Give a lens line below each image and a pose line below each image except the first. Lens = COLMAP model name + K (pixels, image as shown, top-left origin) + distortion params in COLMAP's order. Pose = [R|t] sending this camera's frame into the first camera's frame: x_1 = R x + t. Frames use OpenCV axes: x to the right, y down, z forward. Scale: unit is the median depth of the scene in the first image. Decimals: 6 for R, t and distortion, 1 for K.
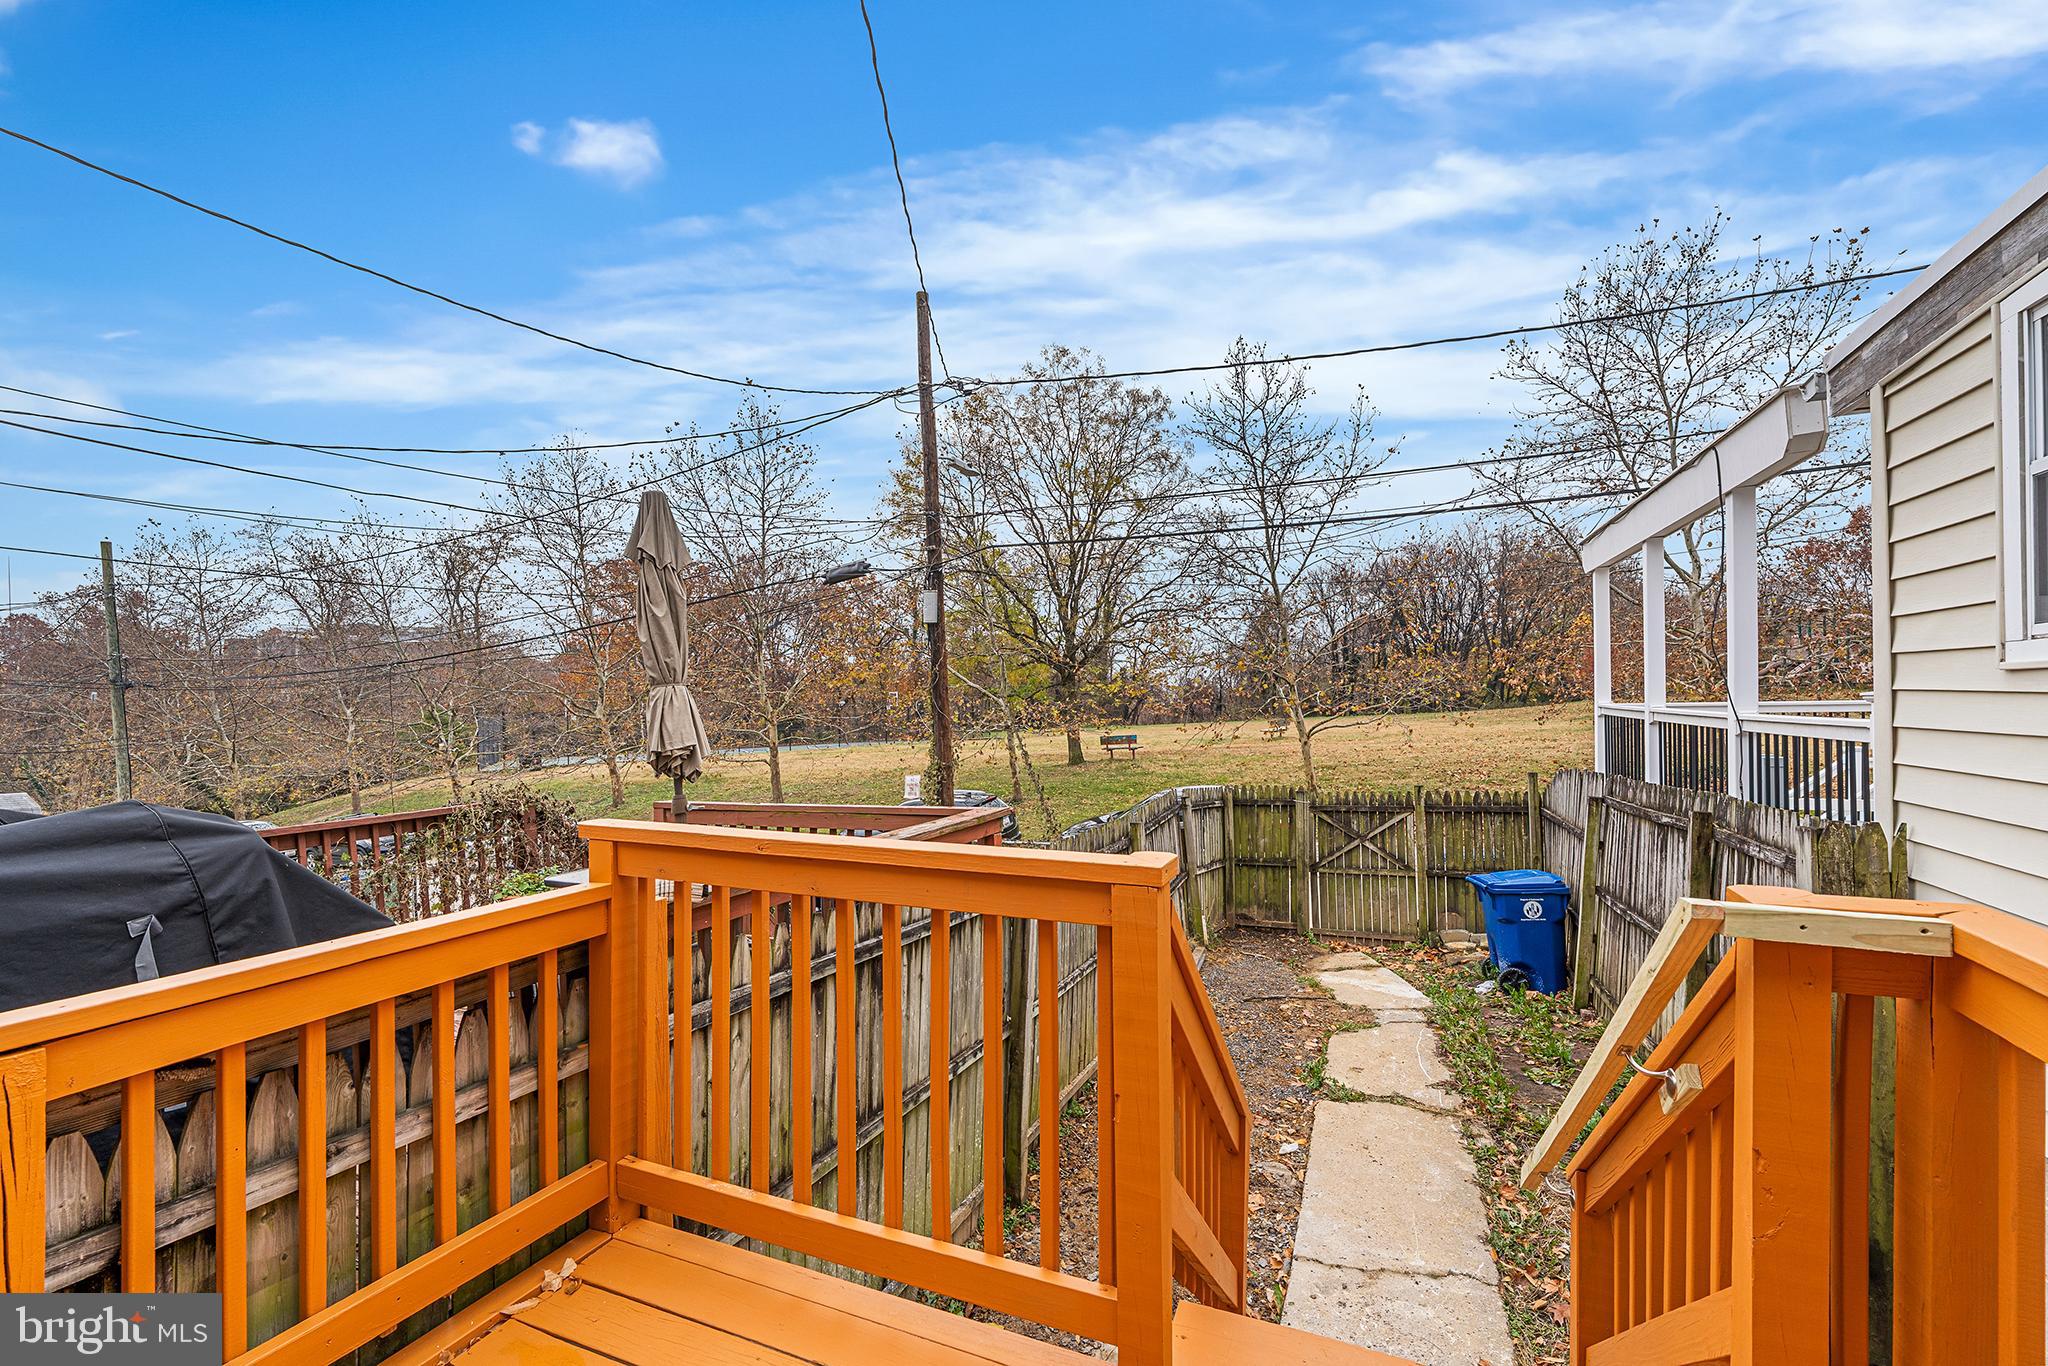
lens RADIAL K [[876.3, 0, 1018.2], [0, 876.3, 705.7], [0, 0, 1]] dist [0.002669, 0.000175]
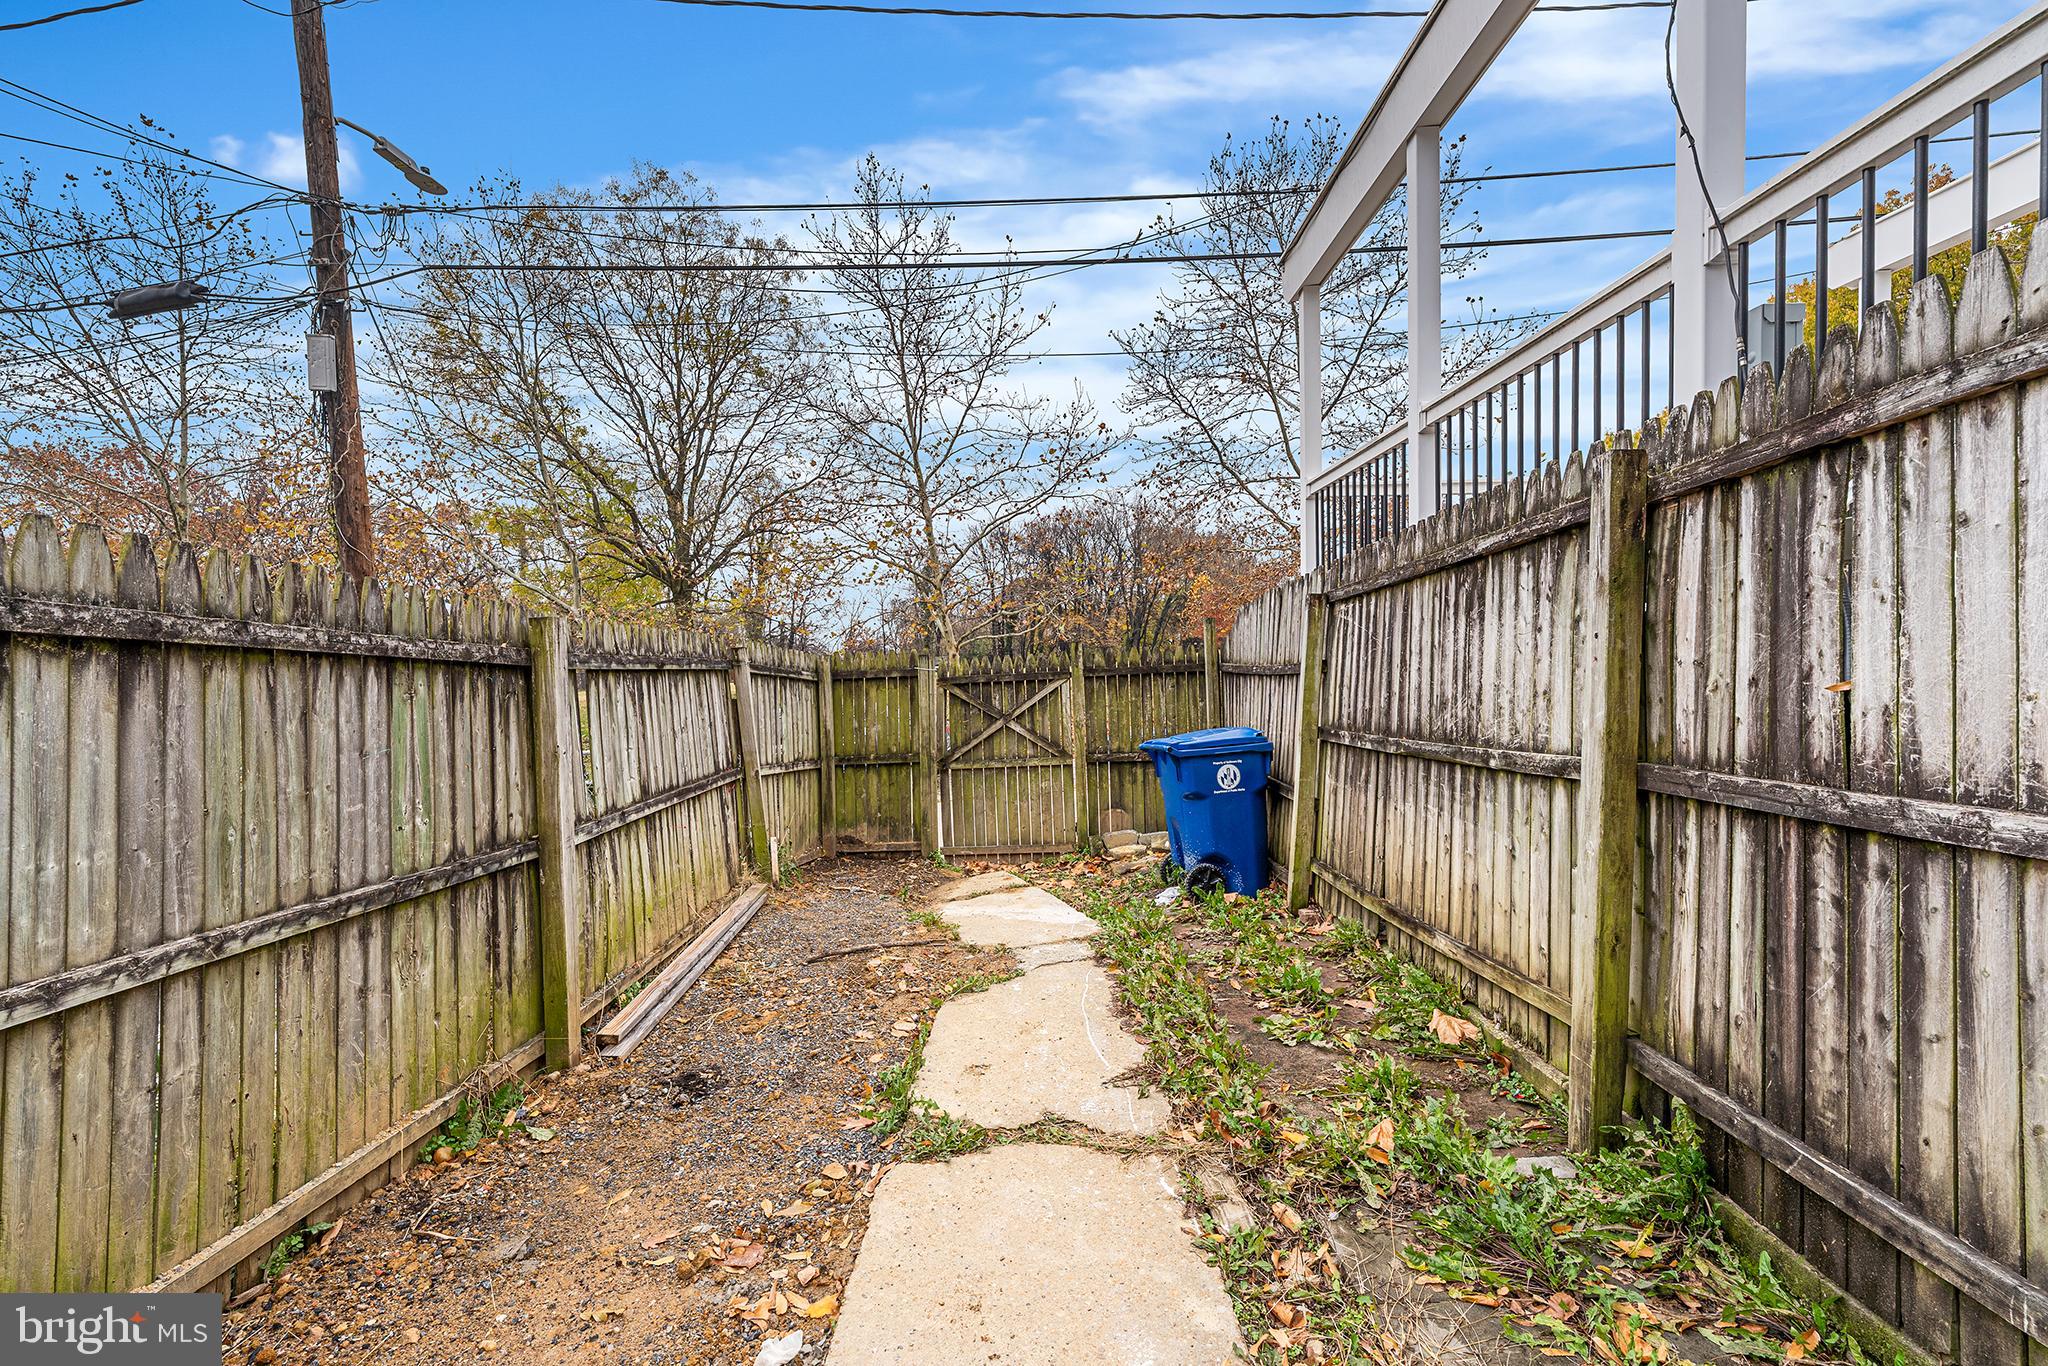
lens RADIAL K [[857.2, 0, 1023.8], [0, 857.2, 677.5], [0, 0, 1]] dist [0.002158, -0.000347]
pose [[0.929997, -0.007868, 0.367484, 0.158081], [0.008063, 0.999967, 0.001005, 0.128838], [-0.367480, 0.002028, 0.930029, 0.362388]]
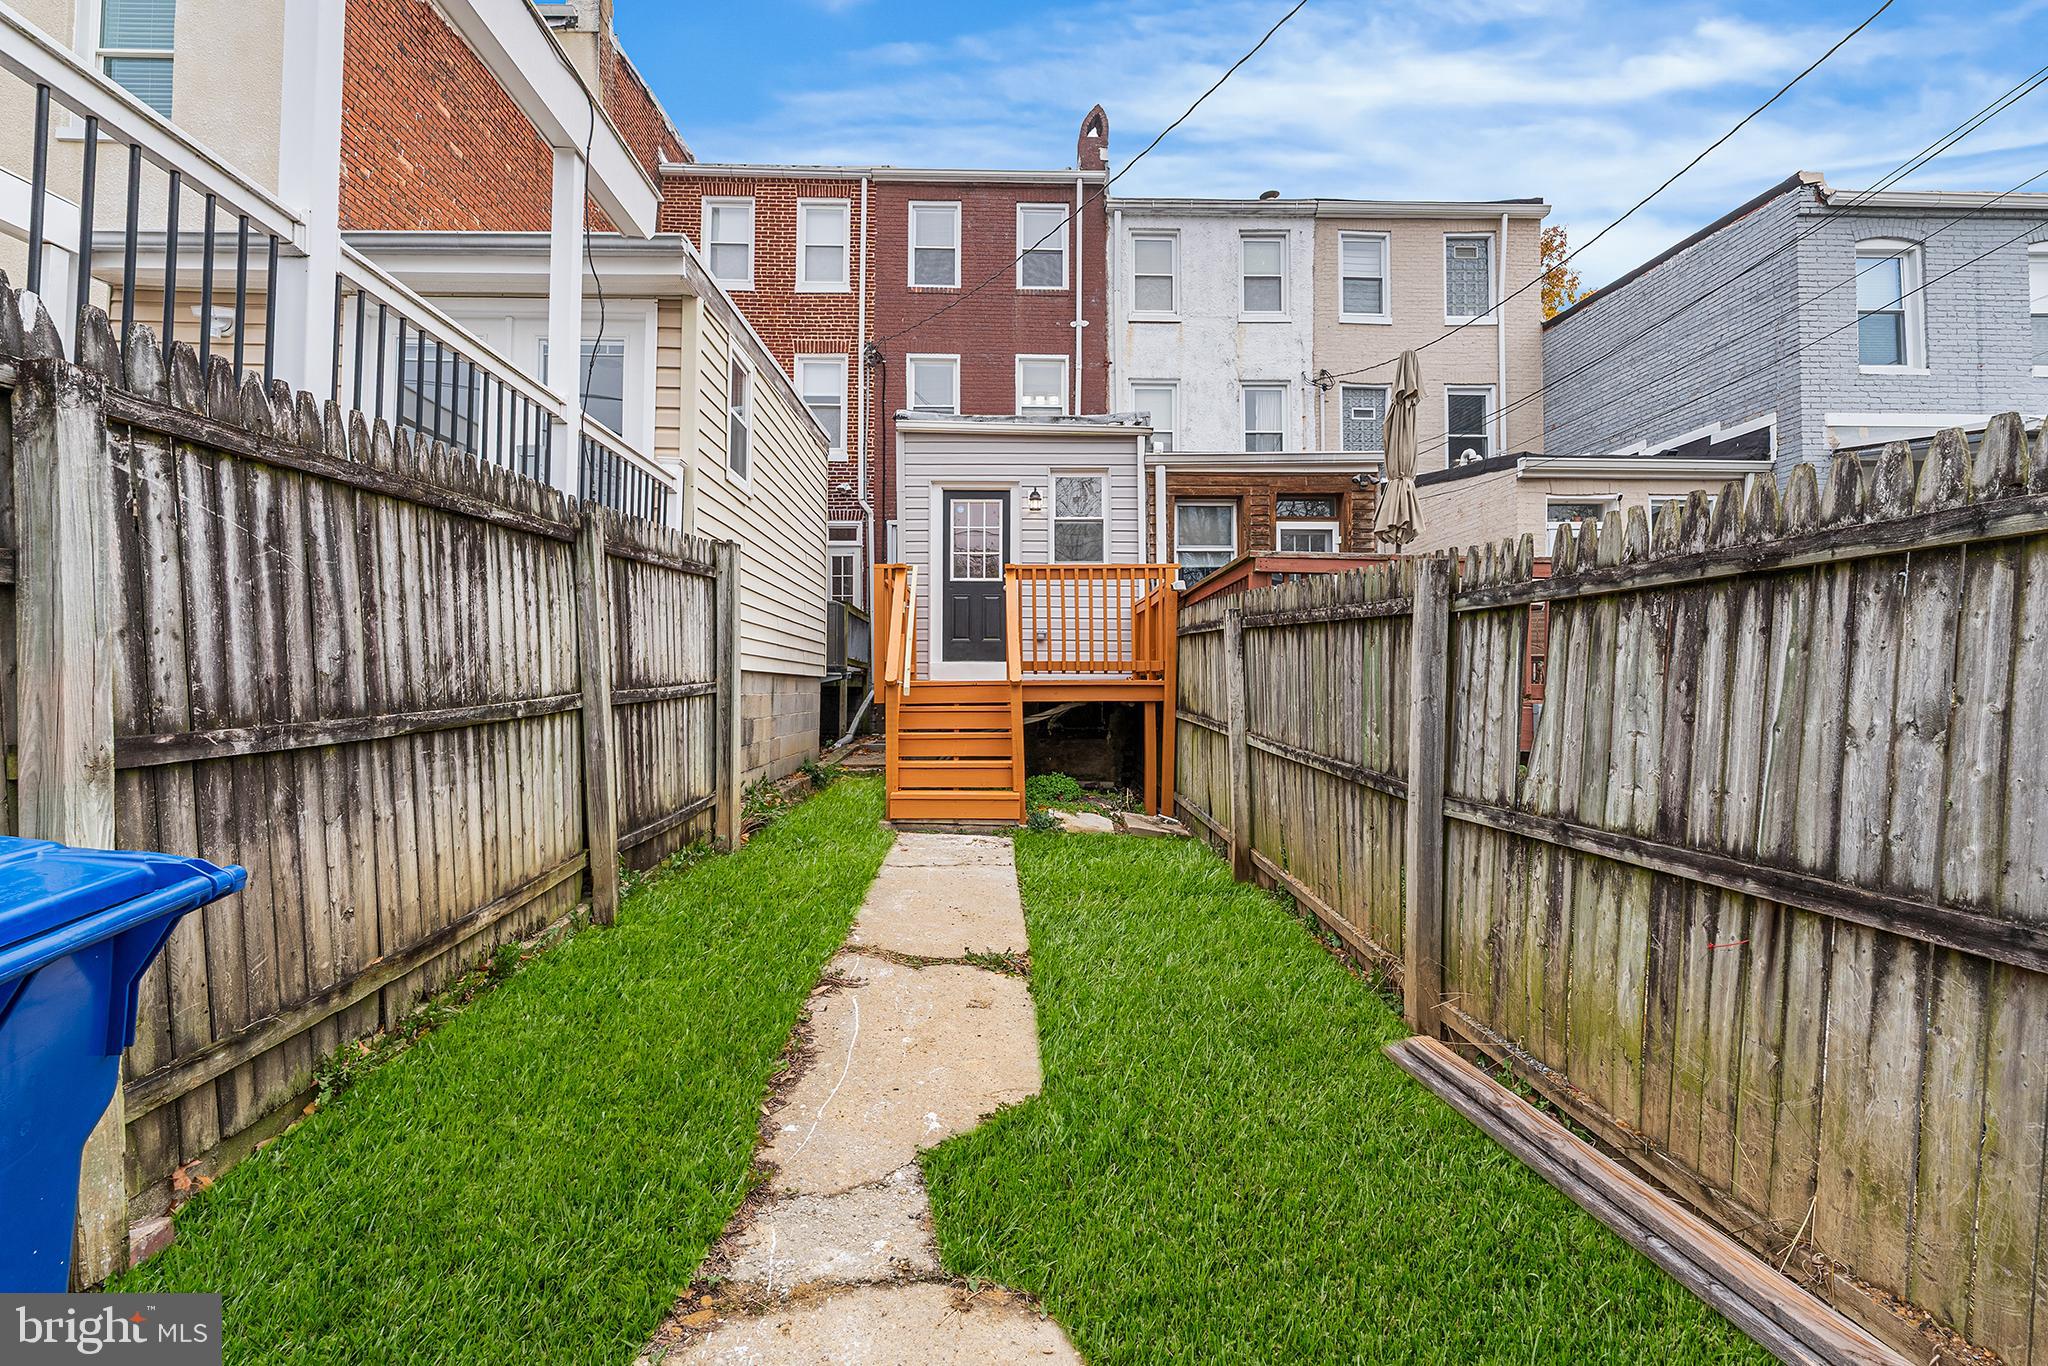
lens RADIAL K [[857.2, 0, 1023.8], [0, 857.2, 677.5], [0, 0, 1]] dist [0.002158, -0.000347]
pose [[-0.905239, 0.008464, -0.424819, 0.398426], [0.006630, 0.999961, 0.005794, 0.146434], [0.424852, 0.002428, -0.905260, 1.017161]]
